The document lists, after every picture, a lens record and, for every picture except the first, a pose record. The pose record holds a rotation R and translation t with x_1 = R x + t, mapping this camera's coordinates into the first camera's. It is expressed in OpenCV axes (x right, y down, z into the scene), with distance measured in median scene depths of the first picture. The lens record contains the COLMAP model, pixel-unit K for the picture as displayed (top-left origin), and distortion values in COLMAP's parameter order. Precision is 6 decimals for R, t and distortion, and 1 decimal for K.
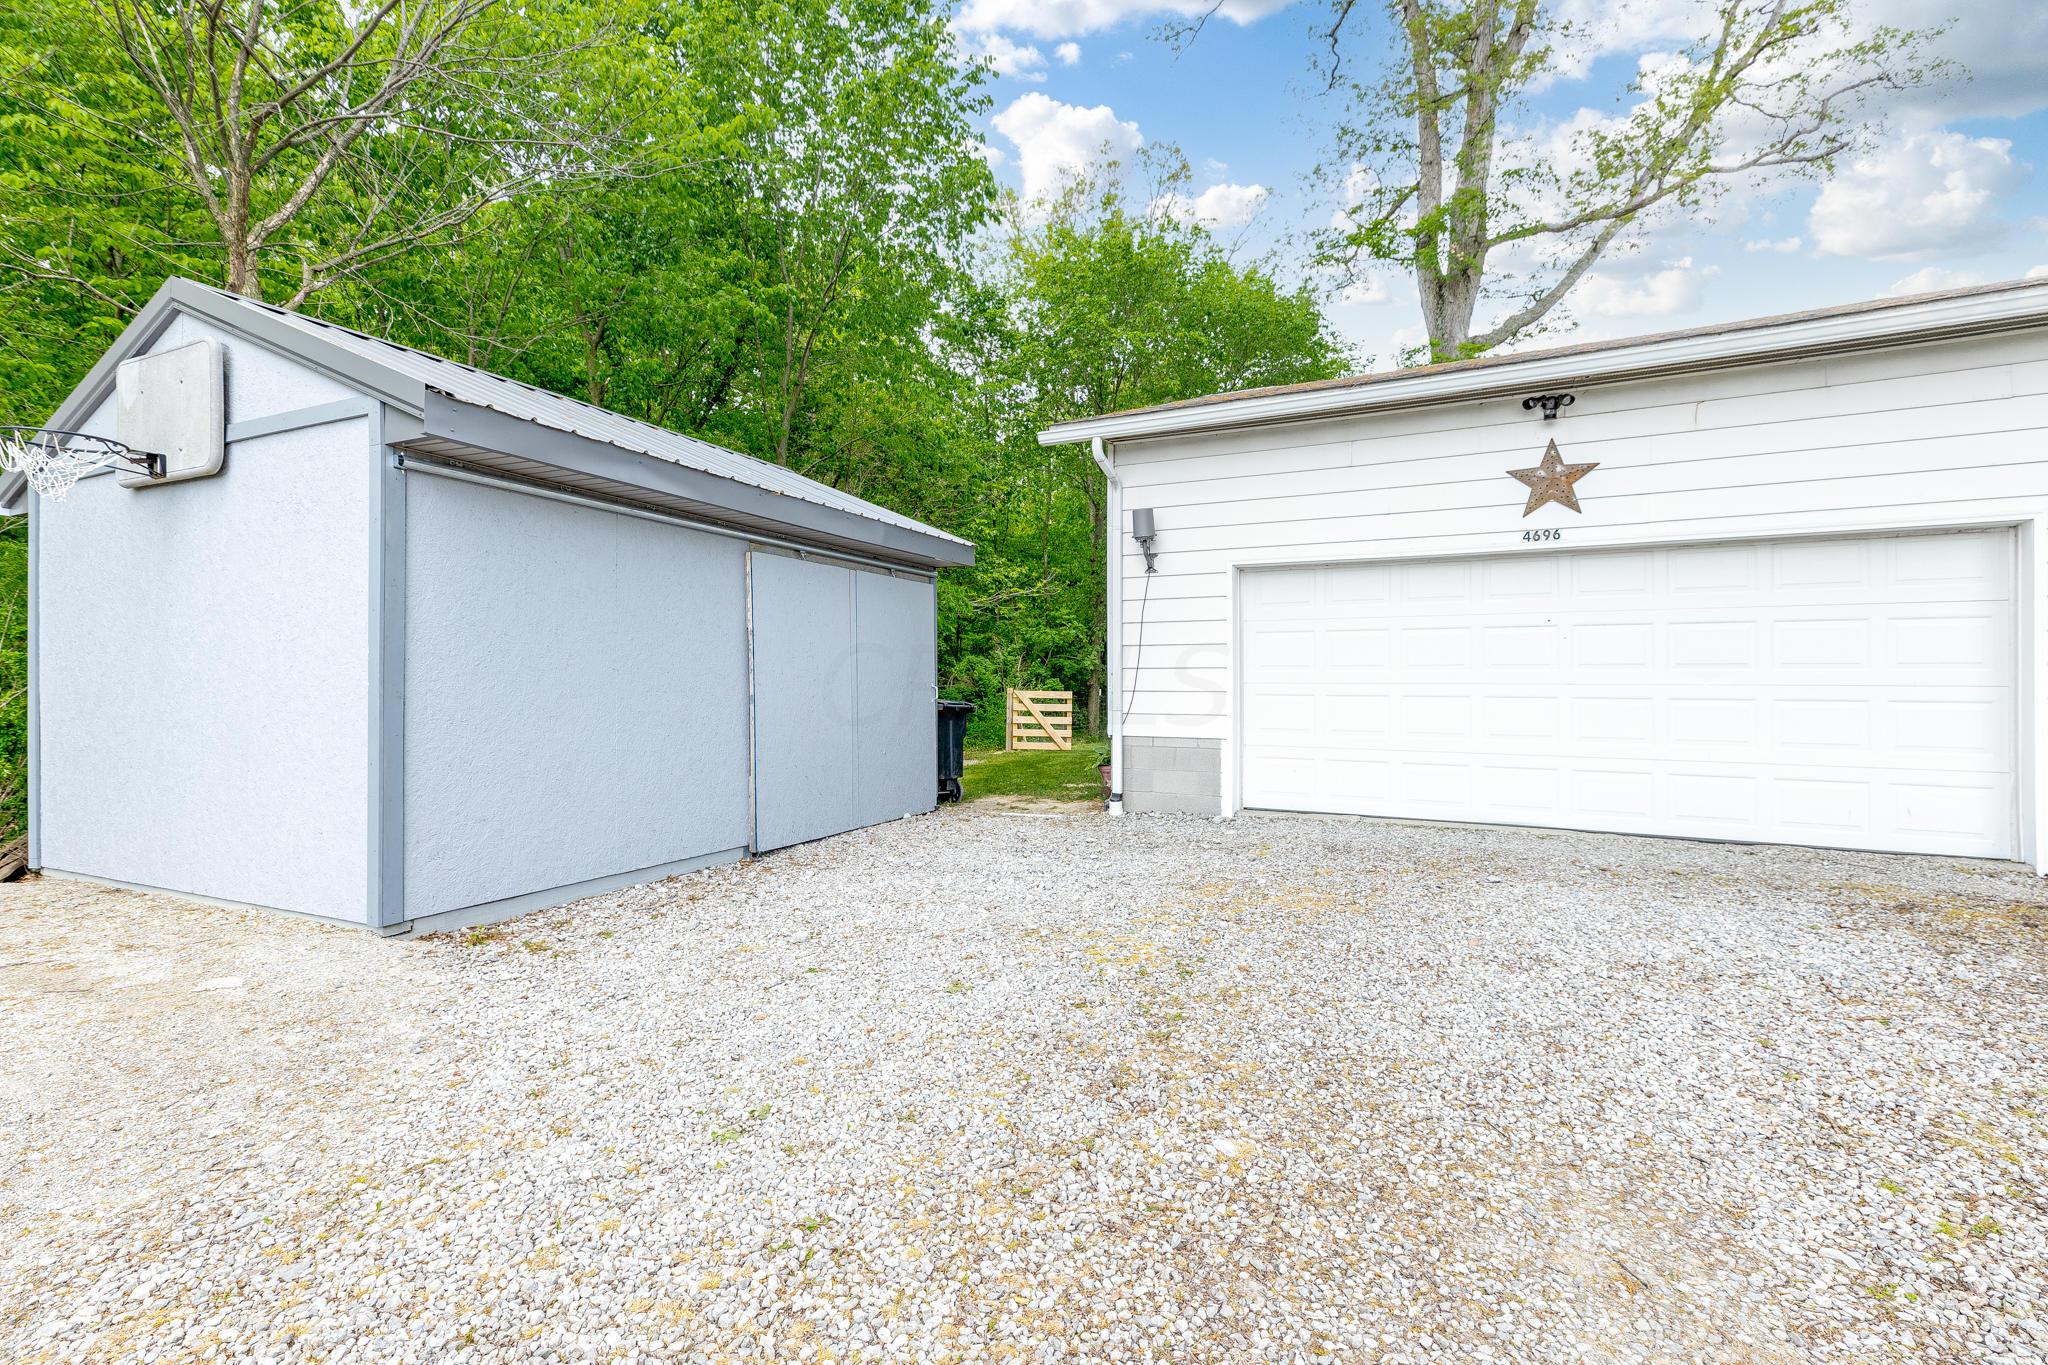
lens RADIAL K [[965.9, 0, 1021.8], [0, 965.9, 684.3], [0, 0, 1]] dist [-0.003431, -0.000242]
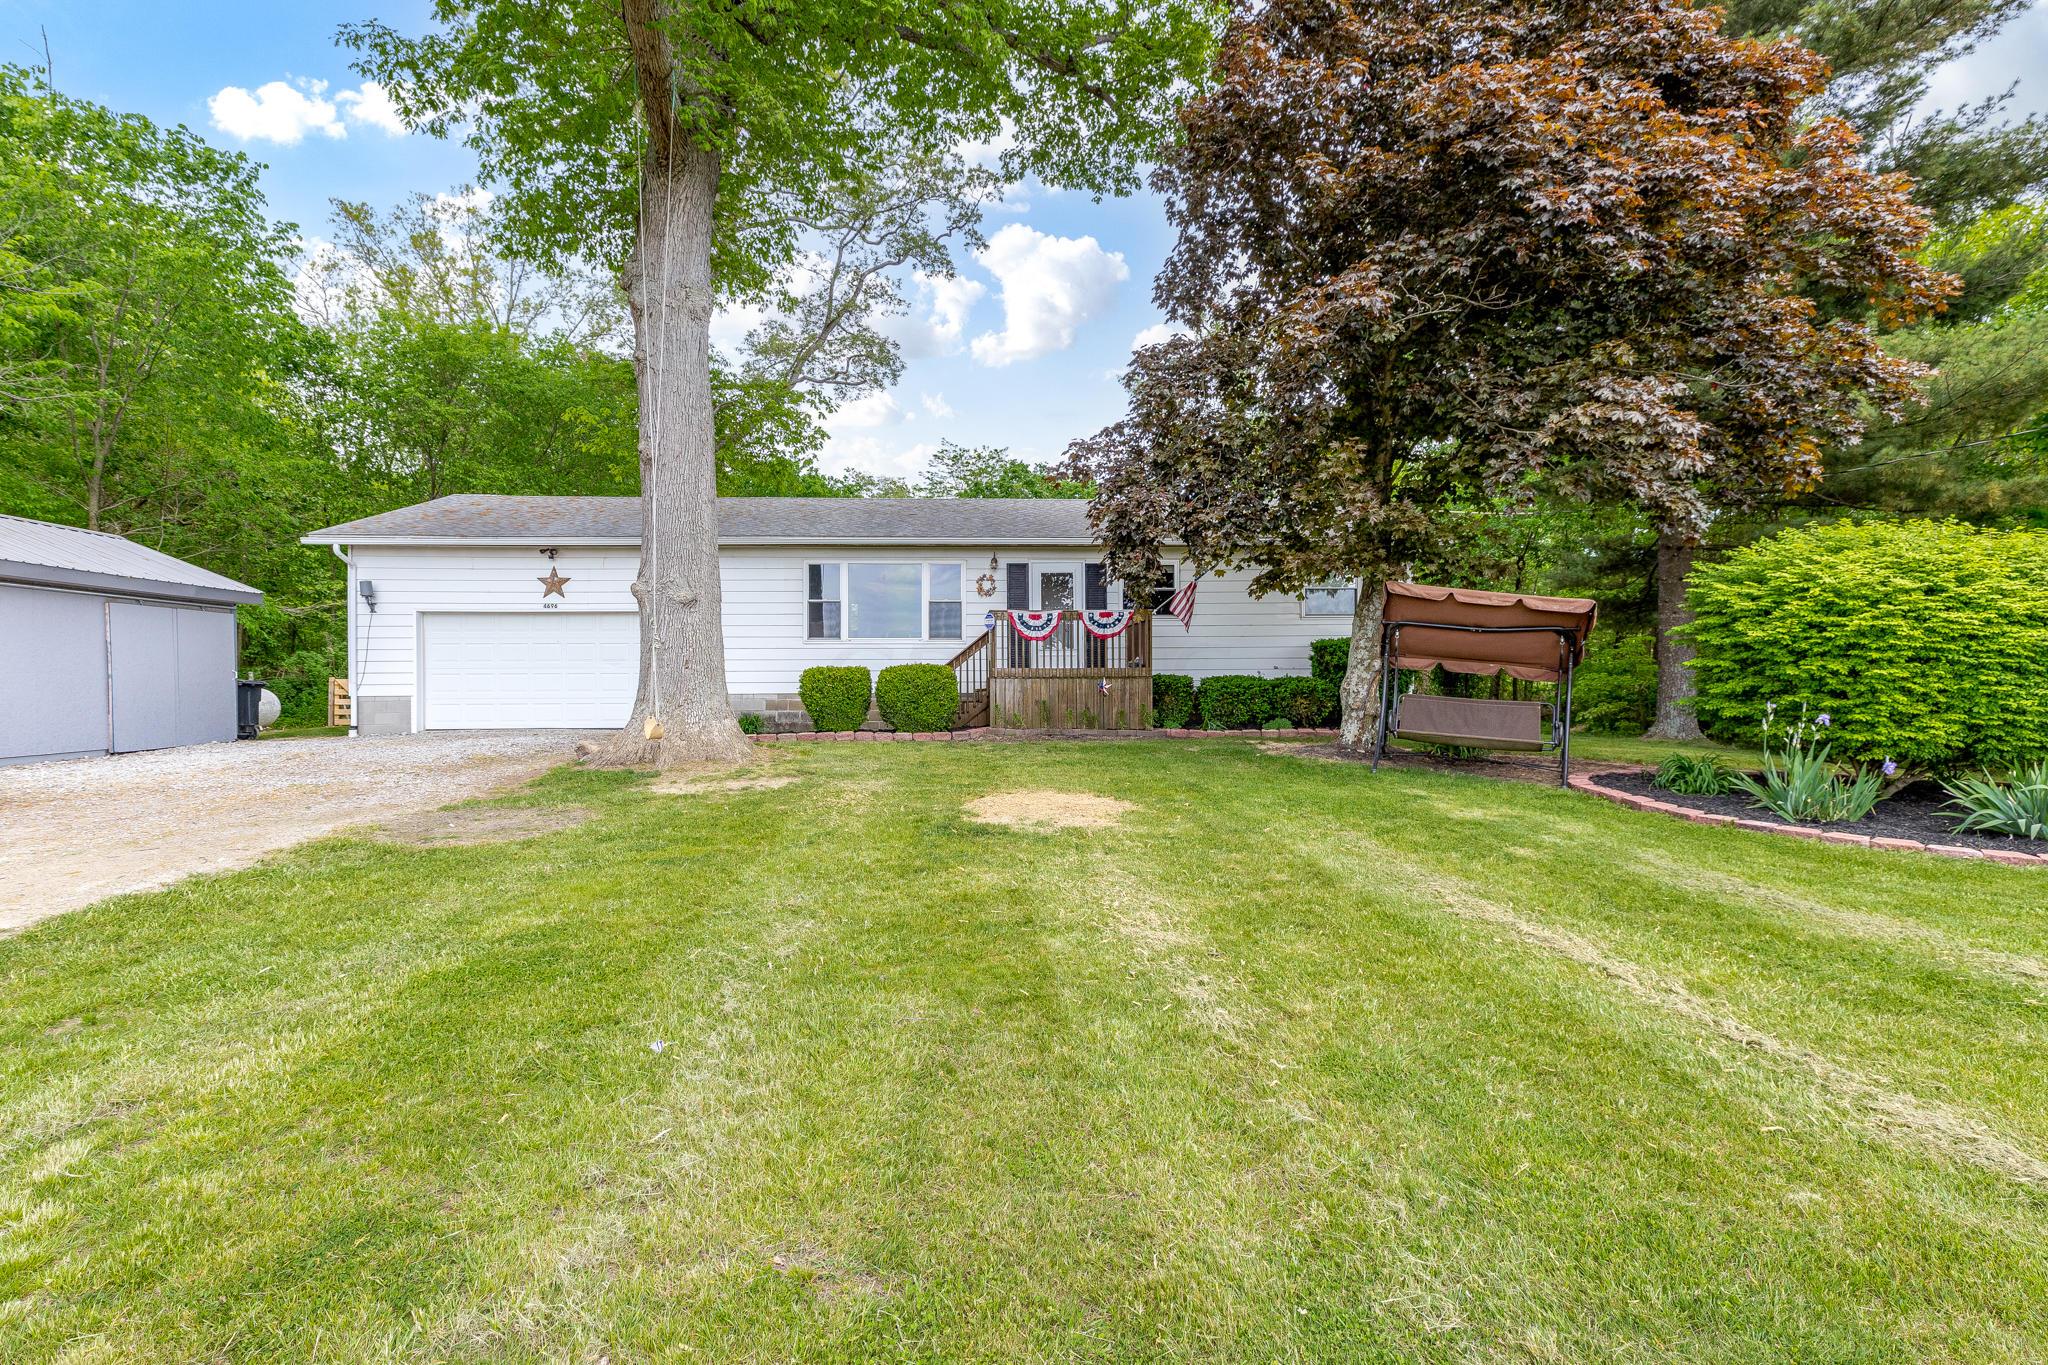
lens RADIAL K [[965.9, 0, 1026.3], [0, 965.9, 677.6], [0, 0, 1]] dist [-0.003431, -0.000242]
pose [[0.848367, -0.007218, 0.529359, 0.225981], [0.008042, 0.999967, 0.000746, 0.026043], [-0.529347, 0.003625, 0.848397, -1.388842]]
